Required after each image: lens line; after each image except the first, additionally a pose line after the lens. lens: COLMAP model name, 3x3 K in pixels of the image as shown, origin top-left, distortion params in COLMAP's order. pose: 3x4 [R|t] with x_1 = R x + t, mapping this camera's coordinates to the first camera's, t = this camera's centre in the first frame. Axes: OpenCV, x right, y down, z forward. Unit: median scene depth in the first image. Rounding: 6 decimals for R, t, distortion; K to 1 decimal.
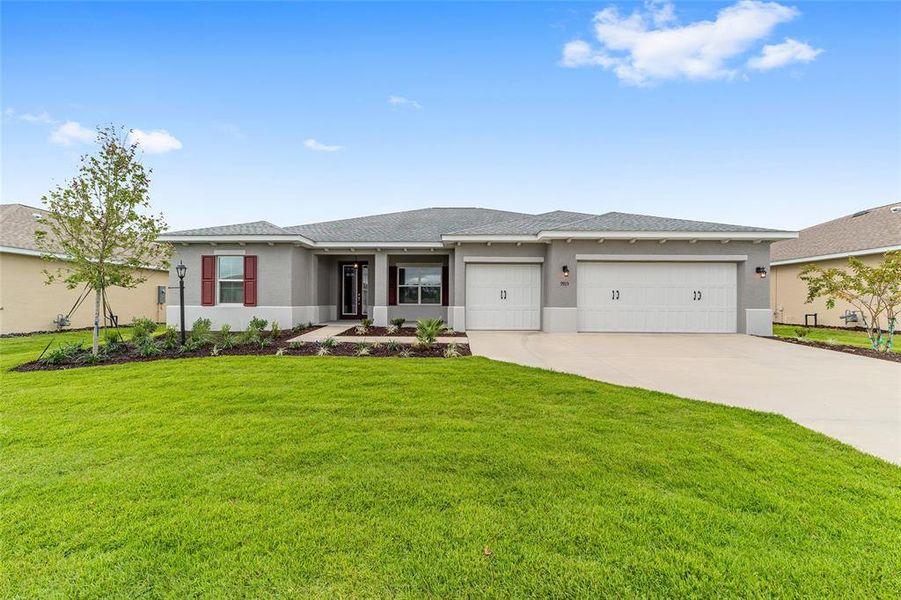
lens RADIAL K [[346.7, 0, 450.5], [0, 346.7, 300.0], [0, 0, 1]] dist [0.001614, 0.000413]
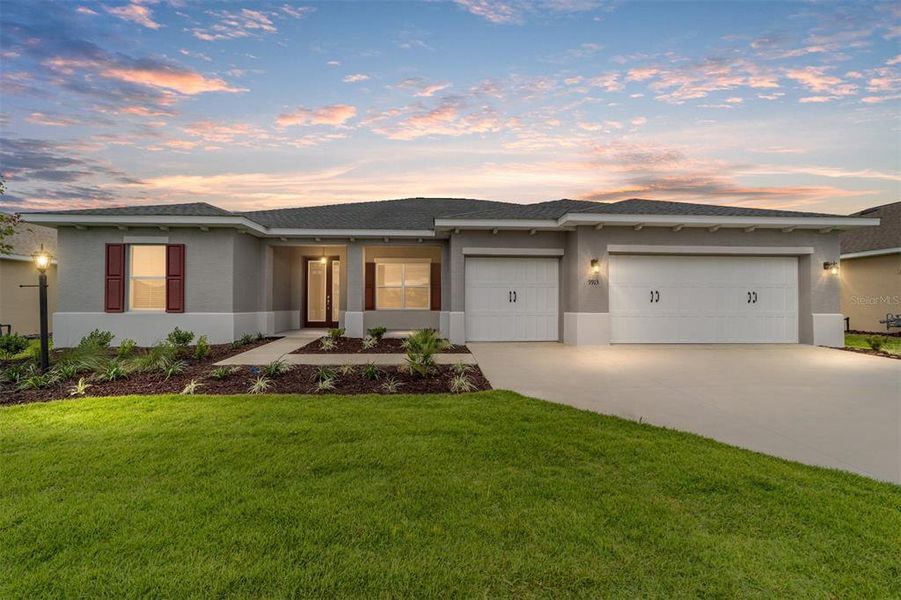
lens RADIAL K [[346.7, 0, 450.5], [0, 346.7, 300.0], [0, 0, 1]] dist [0.001614, 0.000413]
pose [[0.998017, -0.001951, 0.062922, -0.037948], [0.002461, 0.999965, -0.008031, -0.001611], [-0.062905, 0.008170, 0.997986, 0.223789]]
